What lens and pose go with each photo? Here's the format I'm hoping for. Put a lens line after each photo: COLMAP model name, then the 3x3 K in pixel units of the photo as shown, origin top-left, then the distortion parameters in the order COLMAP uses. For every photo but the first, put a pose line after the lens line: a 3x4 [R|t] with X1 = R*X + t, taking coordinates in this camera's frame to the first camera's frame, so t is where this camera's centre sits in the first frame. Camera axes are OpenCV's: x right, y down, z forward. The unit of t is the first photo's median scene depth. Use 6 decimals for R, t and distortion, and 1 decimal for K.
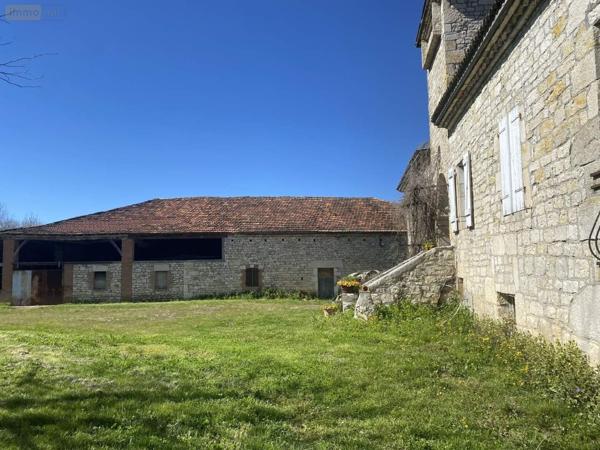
lens RADIAL K [[458.0, 0, 300.0], [0, 458.0, 225.0], [0, 0, 1]] dist [0.058692, -0.082003]
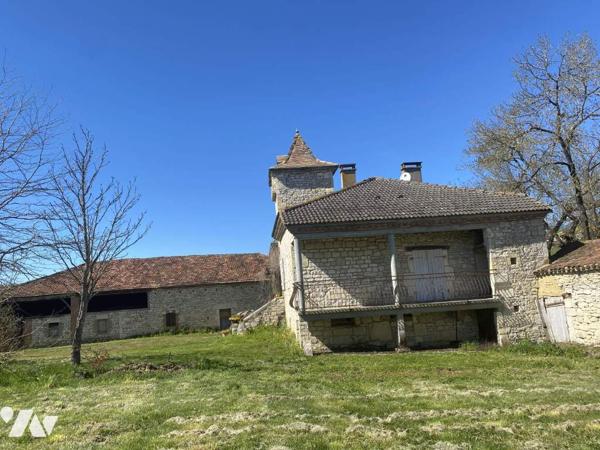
lens RADIAL K [[458.0, 0, 300.0], [0, 458.0, 225.0], [0, 0, 1]] dist [0.058692, -0.082003]
pose [[0.976687, -0.023418, 0.213387, -0.014805], [0.039923, 0.996506, -0.073367, -0.054896], [-0.210924, 0.080175, 0.974209, -0.478726]]
